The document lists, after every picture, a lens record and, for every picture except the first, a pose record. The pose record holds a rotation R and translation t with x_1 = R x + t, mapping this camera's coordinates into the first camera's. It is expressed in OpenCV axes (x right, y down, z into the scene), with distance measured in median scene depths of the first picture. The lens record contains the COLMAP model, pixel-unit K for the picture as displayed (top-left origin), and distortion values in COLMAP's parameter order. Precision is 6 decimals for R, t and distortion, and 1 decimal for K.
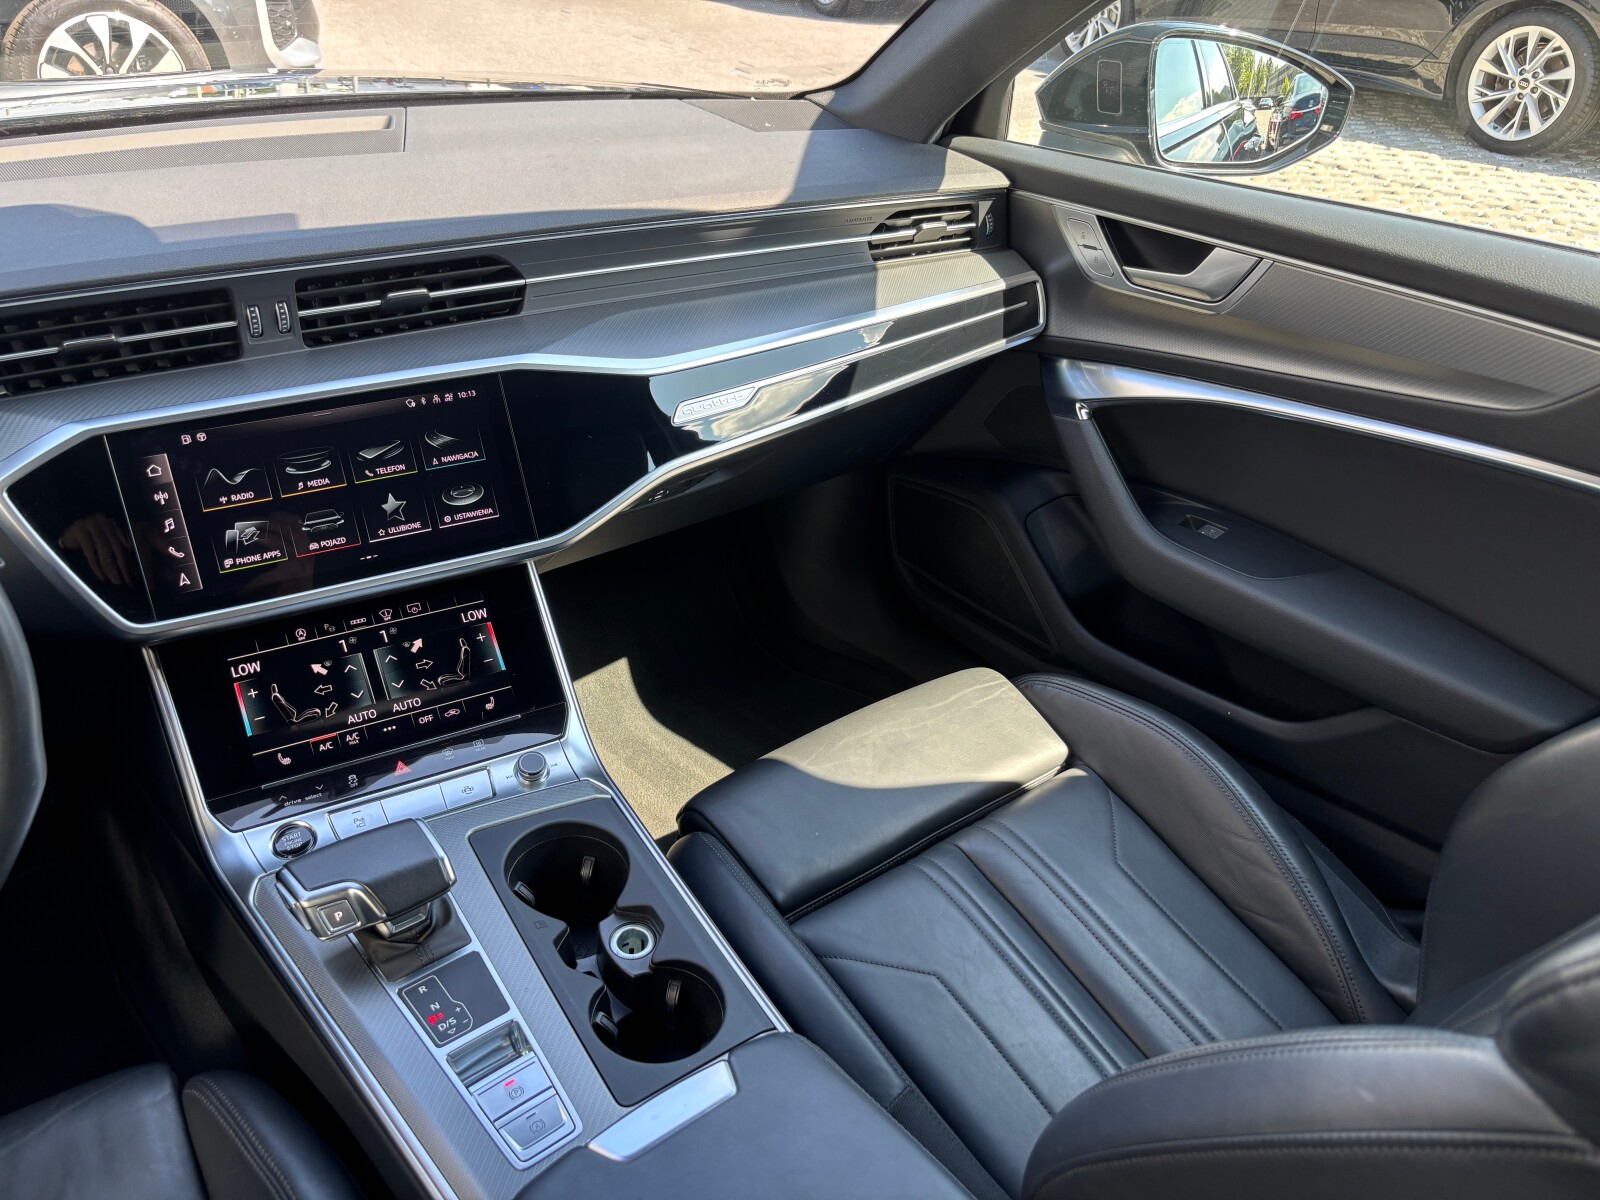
lens RADIAL K [[1221.3, 0, 801.2], [0, 1221.3, 610.7], [0, 0, 1]] dist [0.020809, -0.029779]
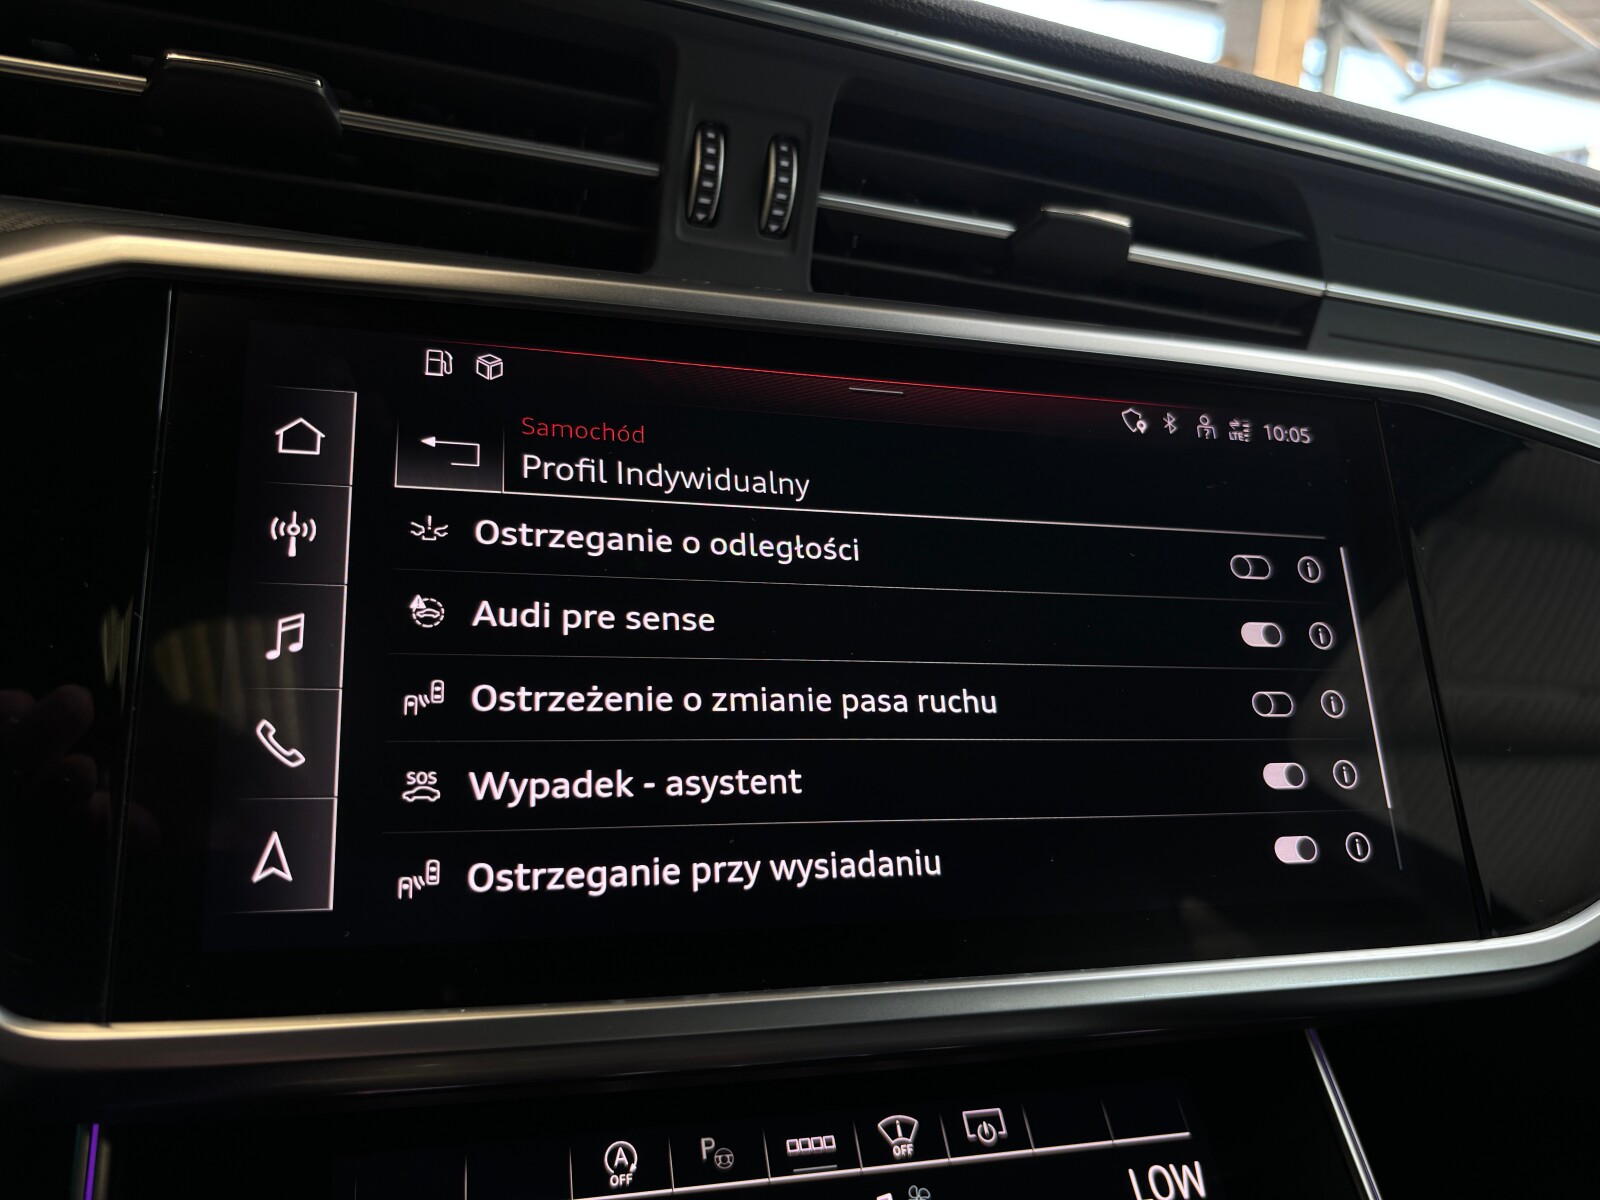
lens RADIAL K [[1221.3, 0, 796.0], [0, 1221.3, 609.9], [0, 0, 1]] dist [0.020809, -0.029779]
pose [[0.975770, 0.084738, -0.201723, -0.330550], [-0.157929, 0.910860, -0.381305, 0.004873], [0.151431, 0.403924, 0.902172, 0.716736]]
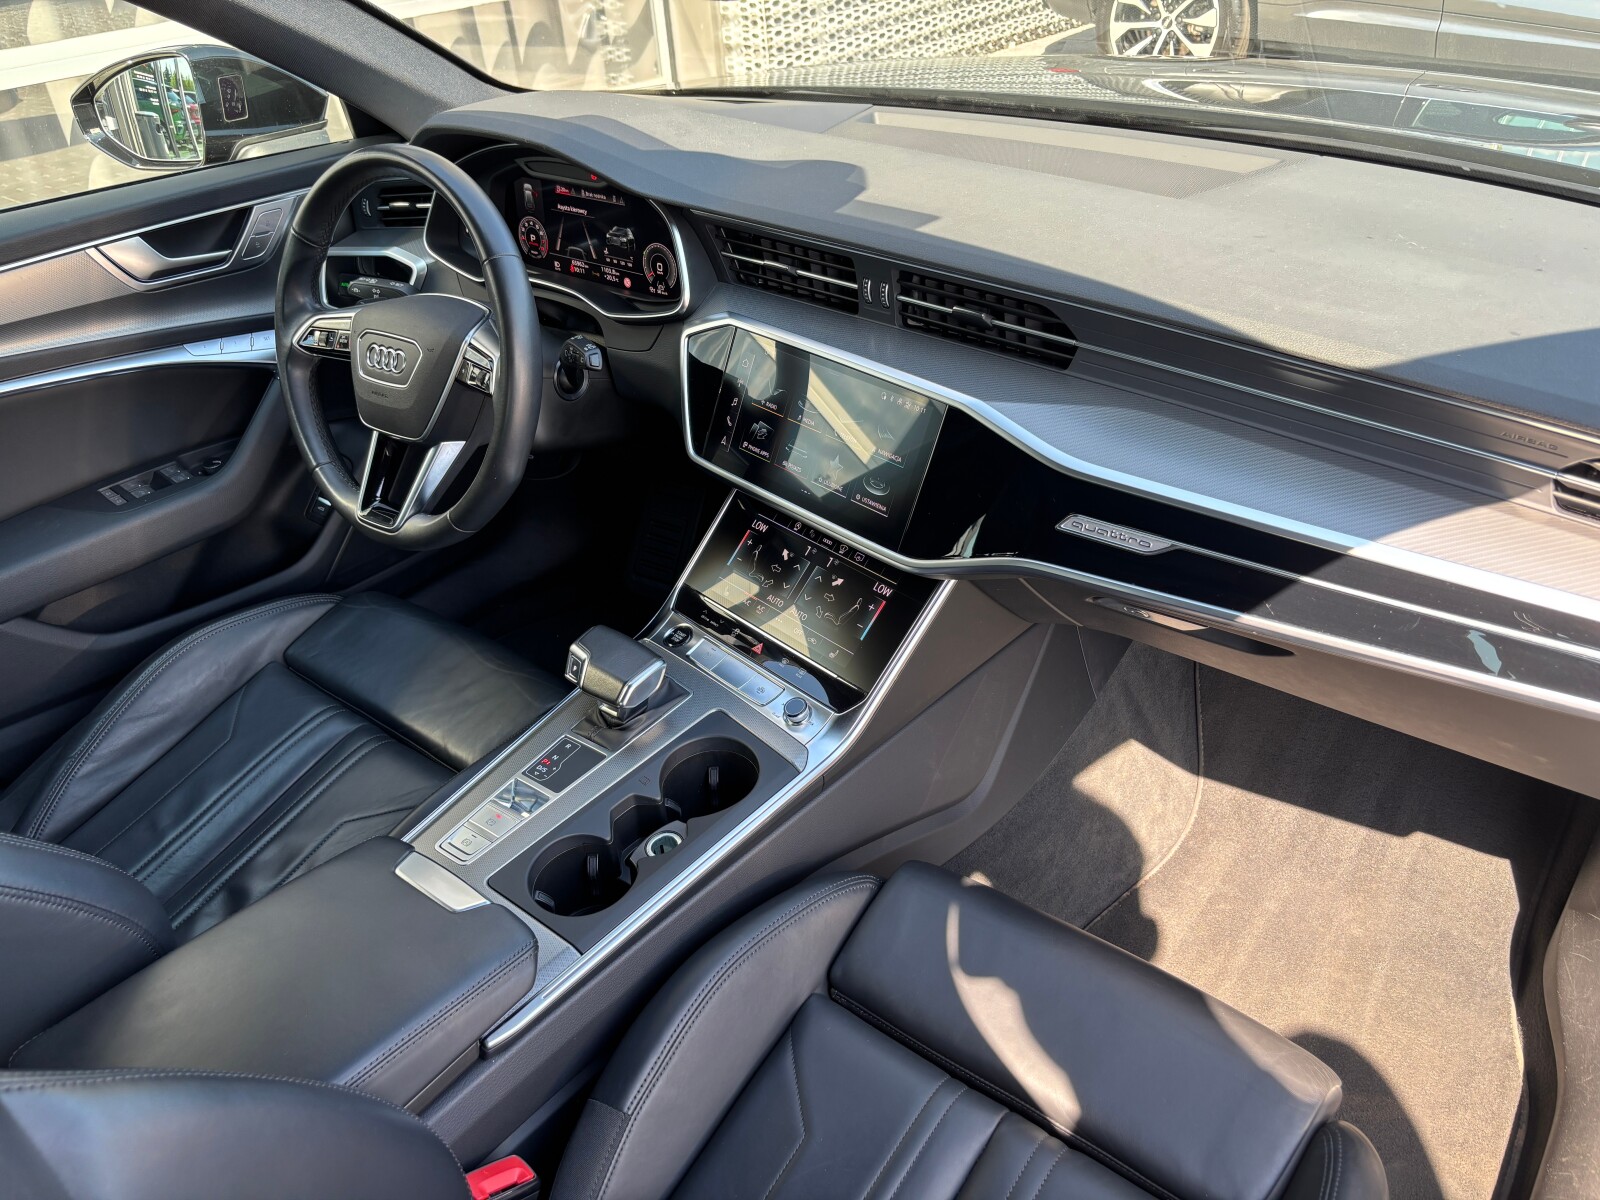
lens RADIAL K [[1221.3, 0, 796.4], [0, 1221.3, 611.8], [0, 0, 1]] dist [0.020809, -0.029779]
pose [[0.233787, 0.507549, -0.829300, 0.708266], [-0.467487, 0.806553, 0.361839, -0.376613], [0.852525, 0.303094, 0.425834, 0.493982]]
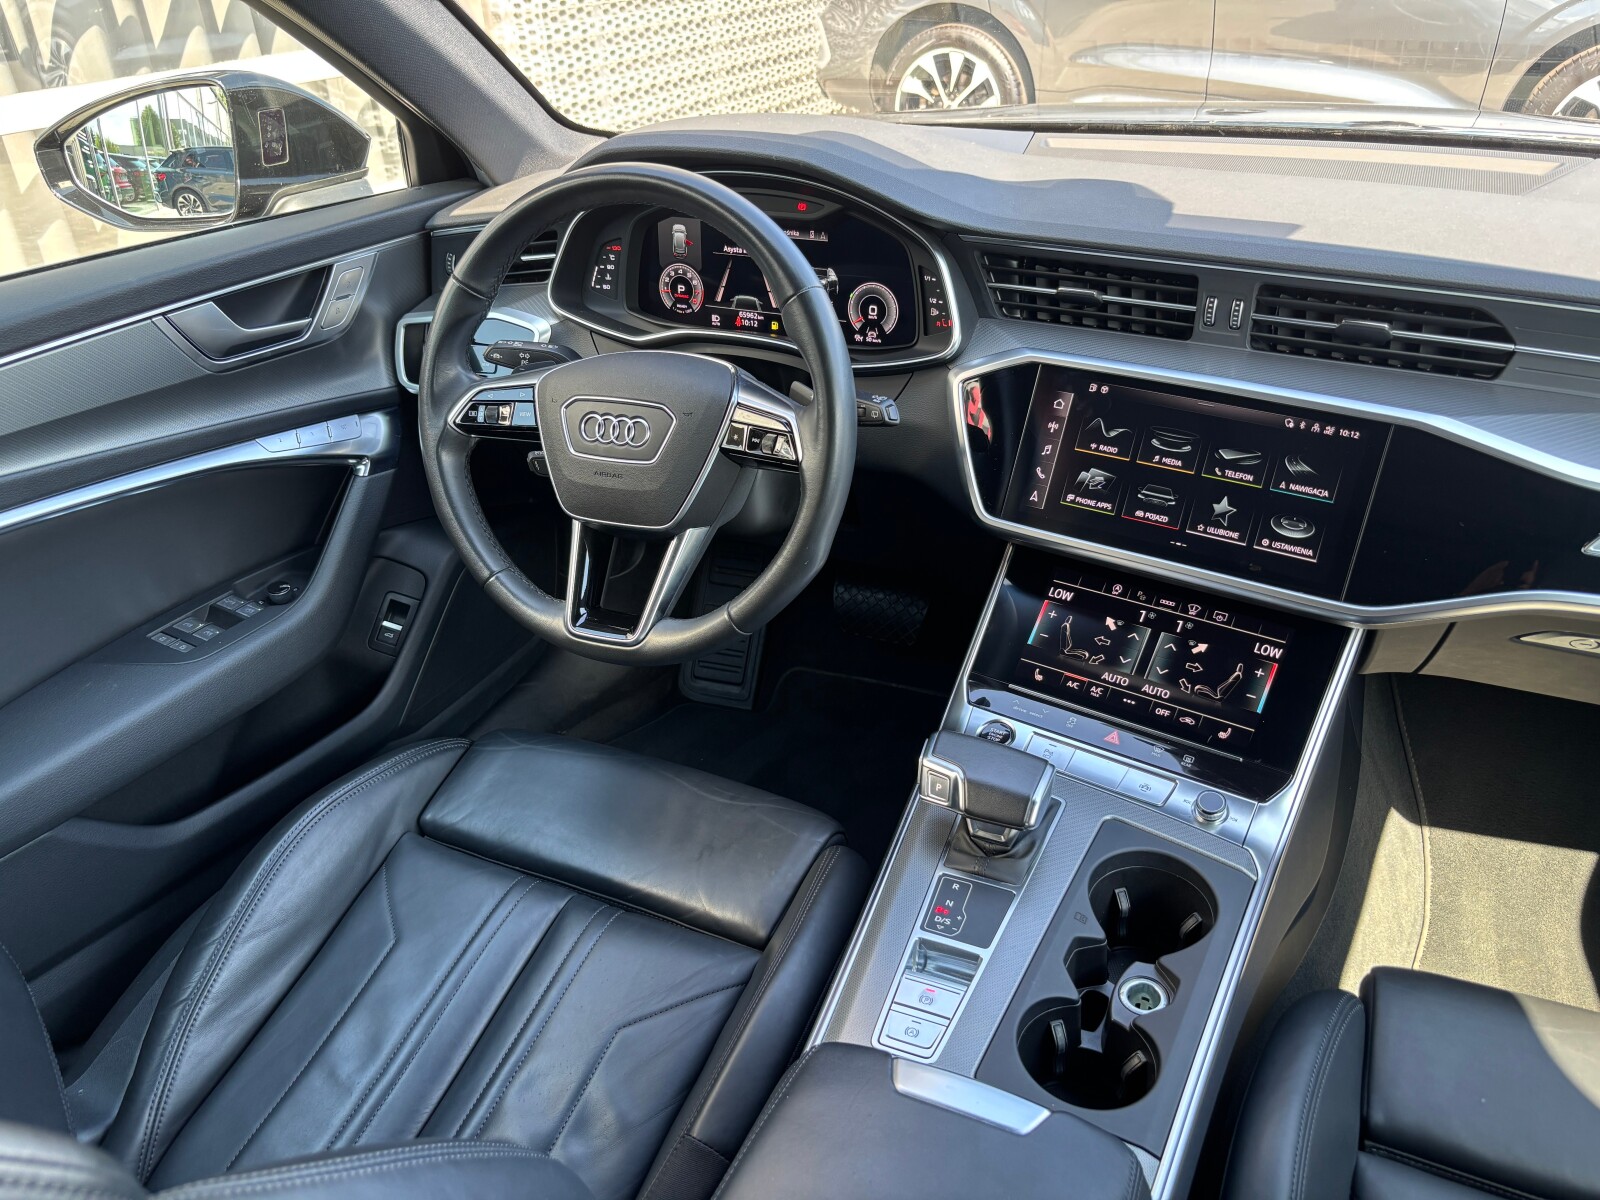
lens RADIAL K [[1221.3, 0, 795.4], [0, 1221.3, 604.0], [0, 0, 1]] dist [0.020809, -0.029779]
pose [[0.451410, 0.406712, -0.794238, 0.341799], [-0.438928, 0.876164, 0.199197, -0.061809], [0.776899, 0.258694, 0.574026, 0.155770]]
